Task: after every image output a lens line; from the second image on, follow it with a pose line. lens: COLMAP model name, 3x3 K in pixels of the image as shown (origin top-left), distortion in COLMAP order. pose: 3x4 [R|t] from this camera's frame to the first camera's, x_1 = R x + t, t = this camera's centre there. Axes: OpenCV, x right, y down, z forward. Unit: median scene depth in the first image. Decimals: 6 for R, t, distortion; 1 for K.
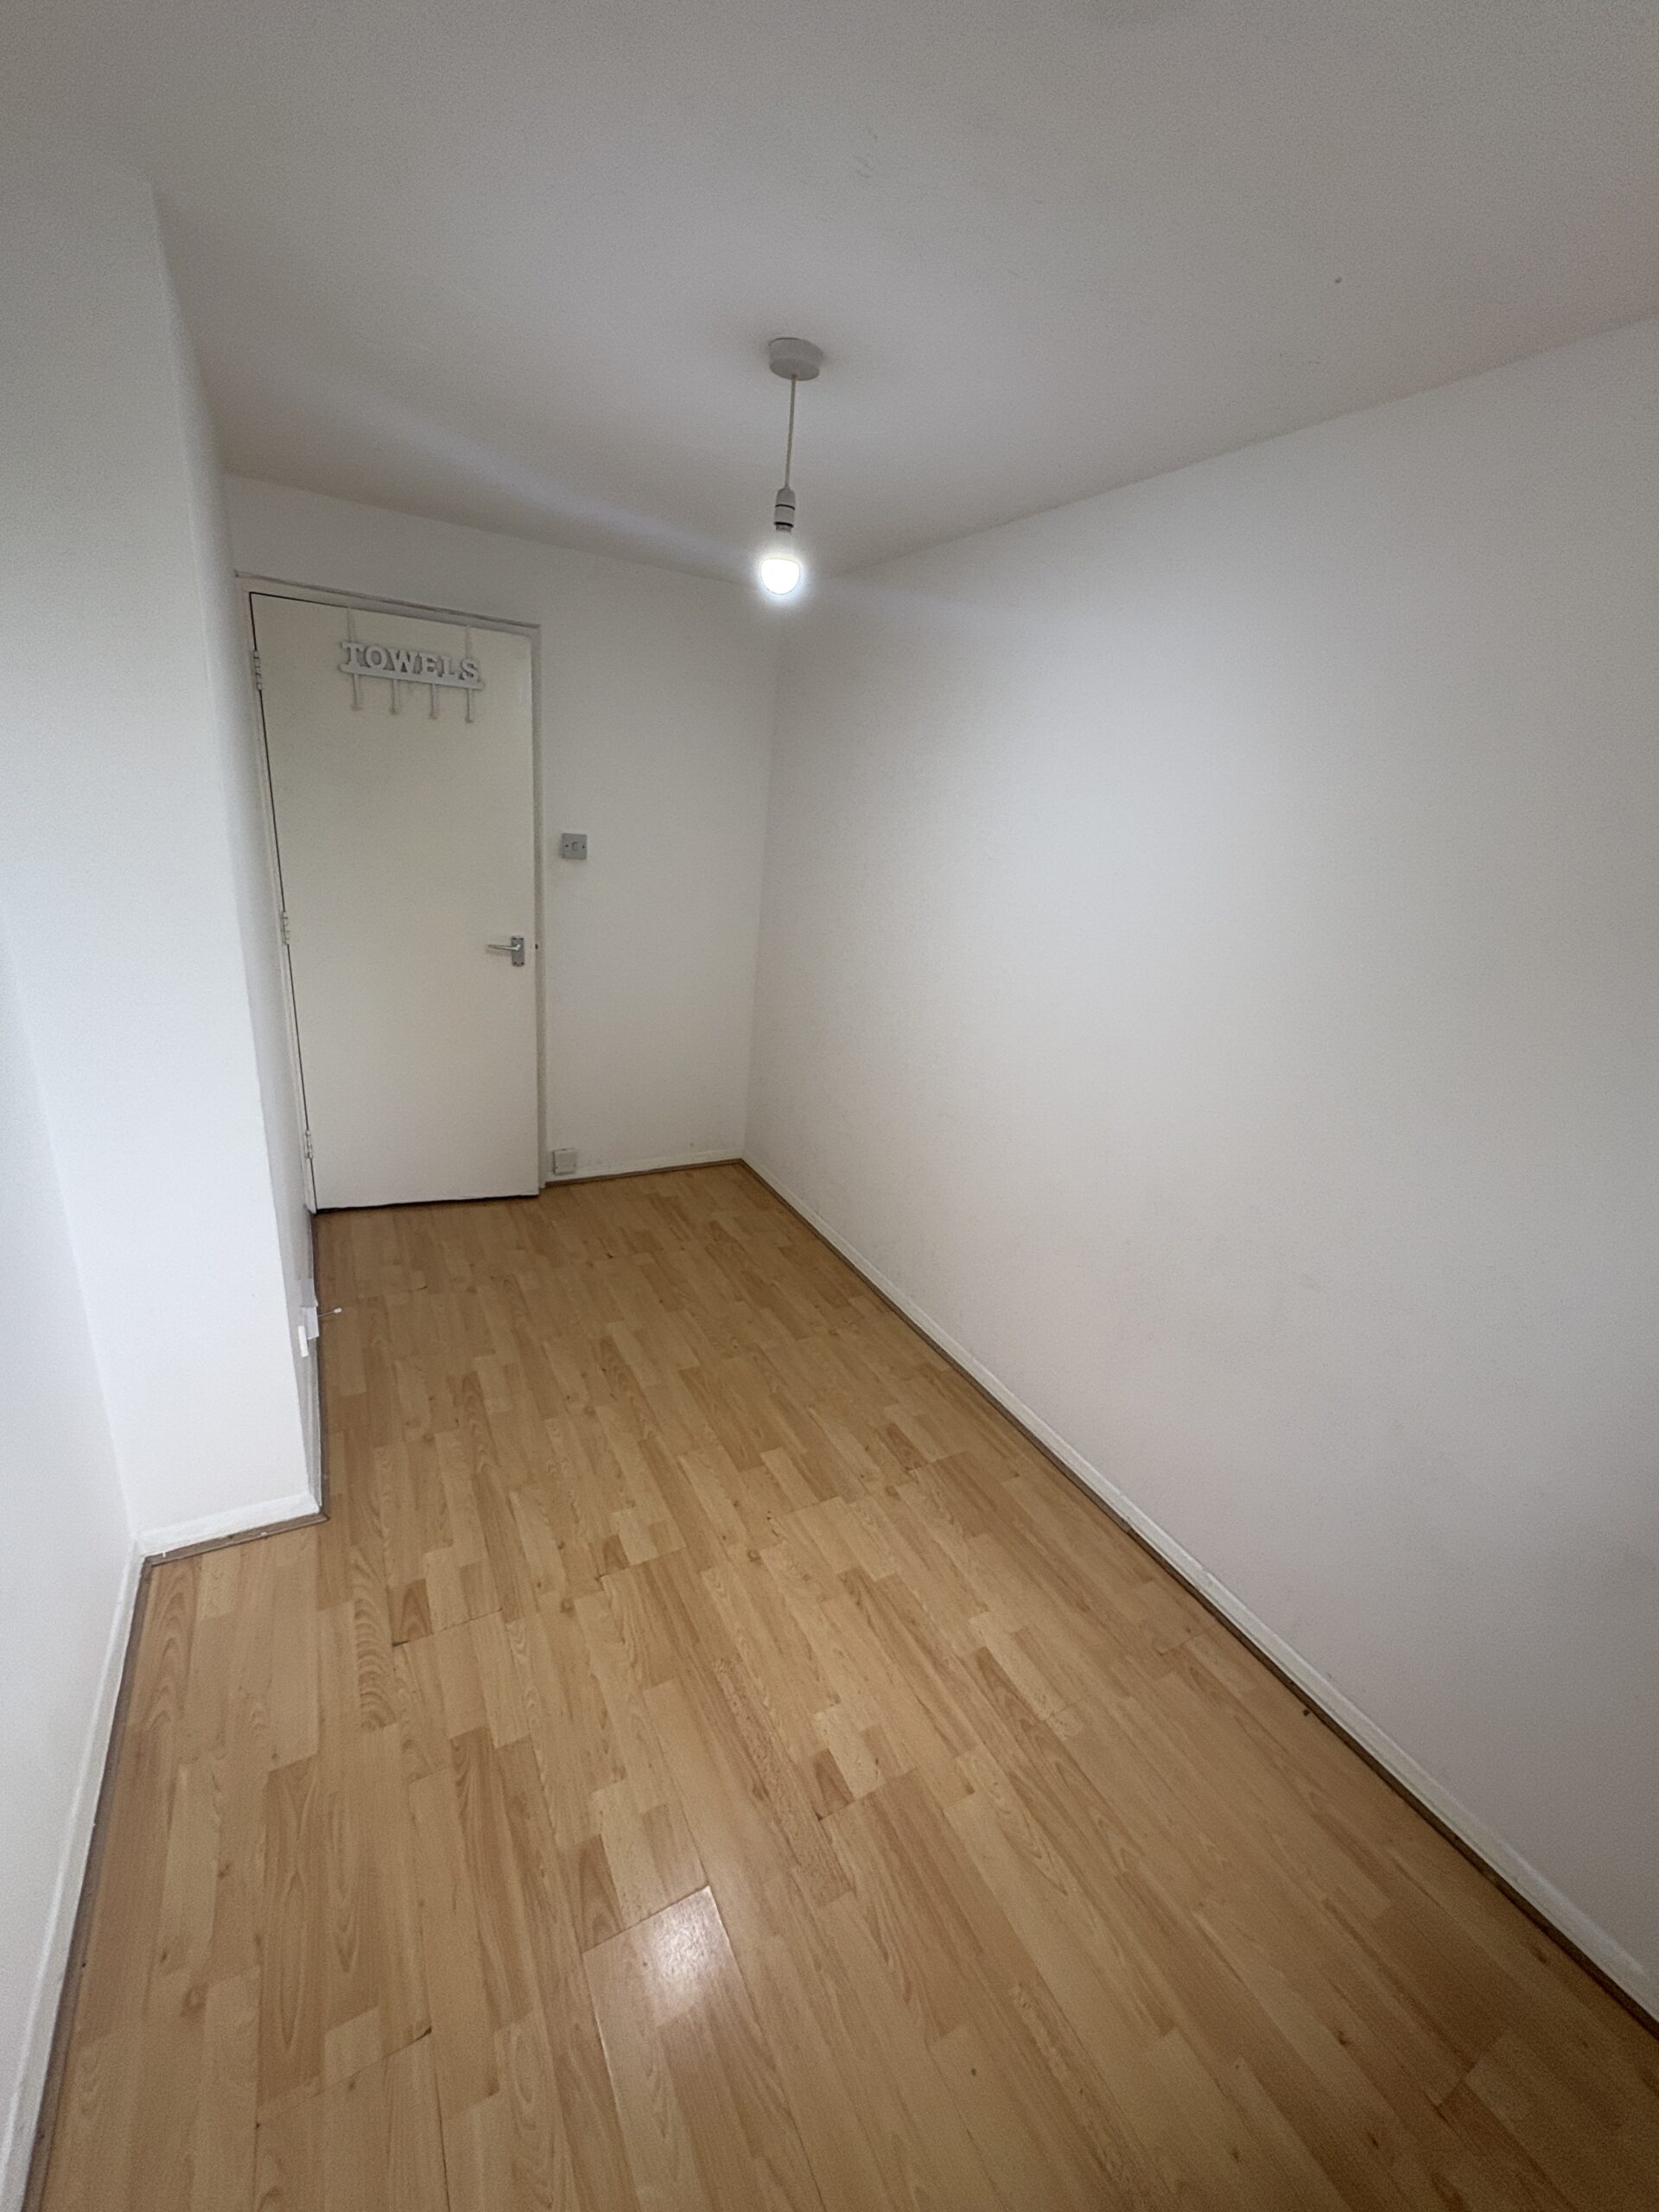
lens RADIAL K [[887.9, 0, 829.5], [0, 887.9, 1106.0], [0, 0, 1]] dist [0.000381, 0.000383]
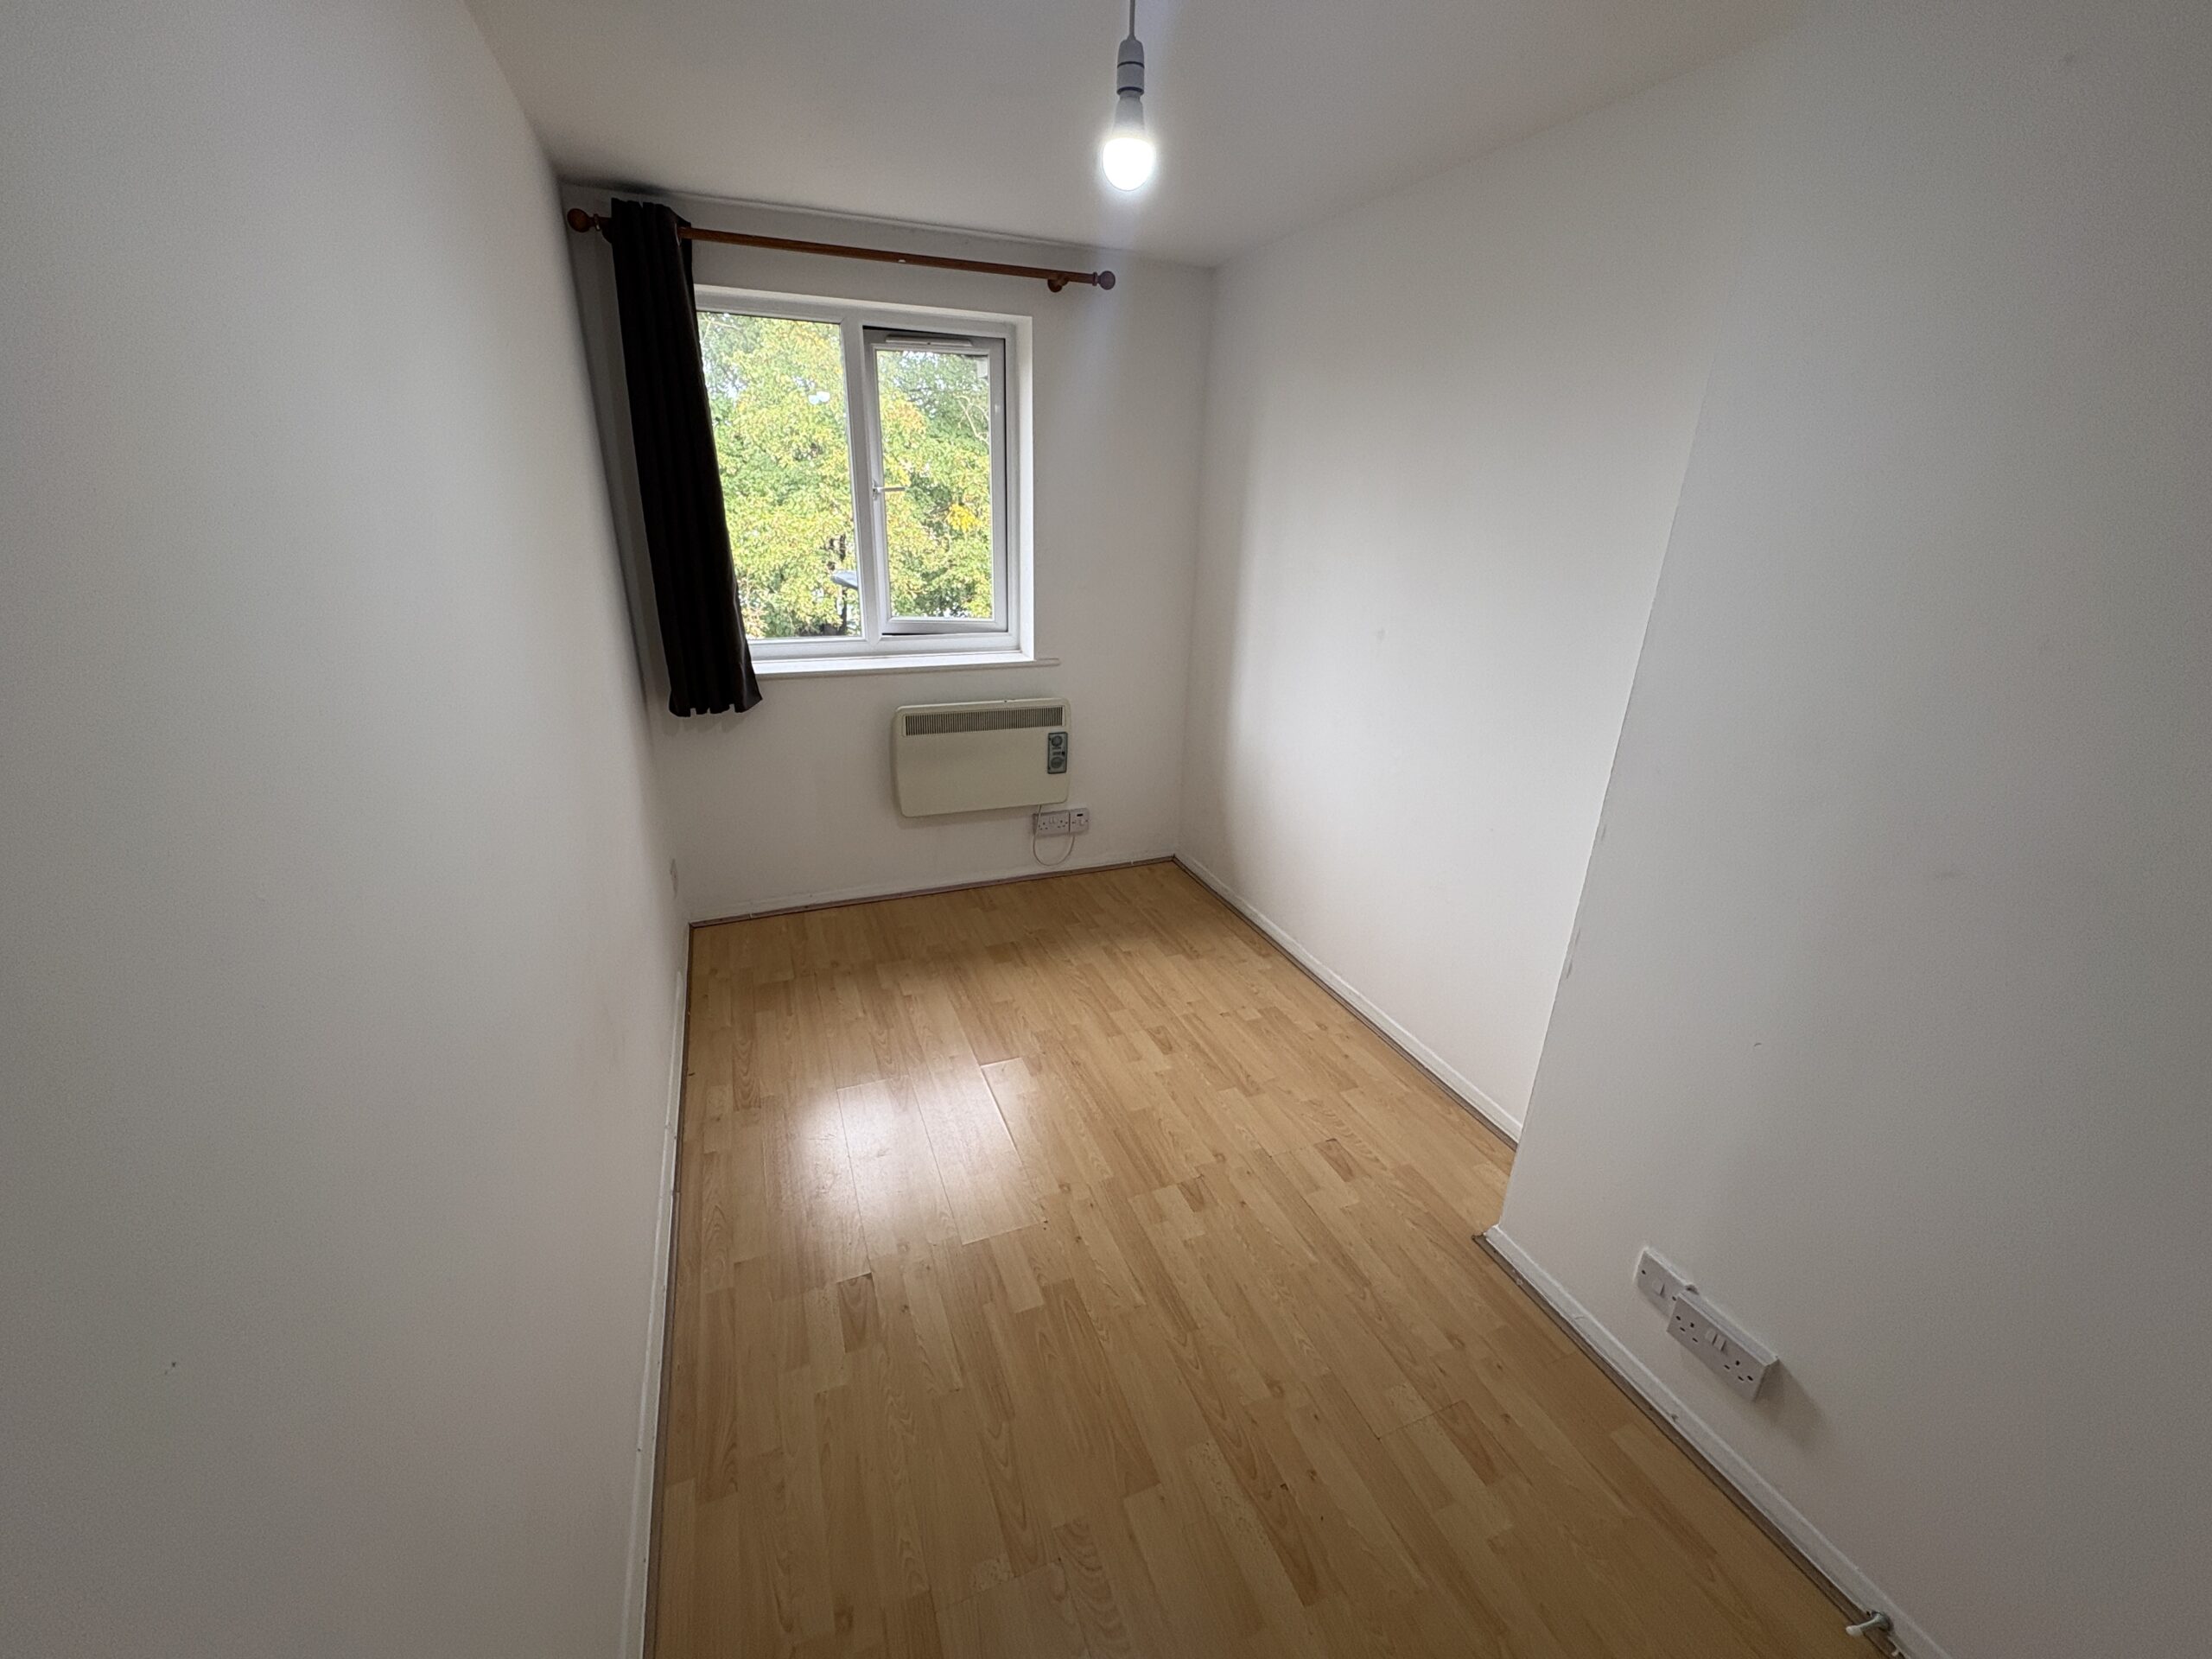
lens RADIAL K [[887.9, 0, 1106.0], [0, 887.9, 829.5], [0, 0, 1]] dist [0.000381, 0.000383]
pose [[-0.984853, -0.158268, 0.070820, -0.143366], [-0.073711, 0.751857, 0.655192, -0.537809], [-0.156943, 0.640048, -0.752135, 1.544336]]
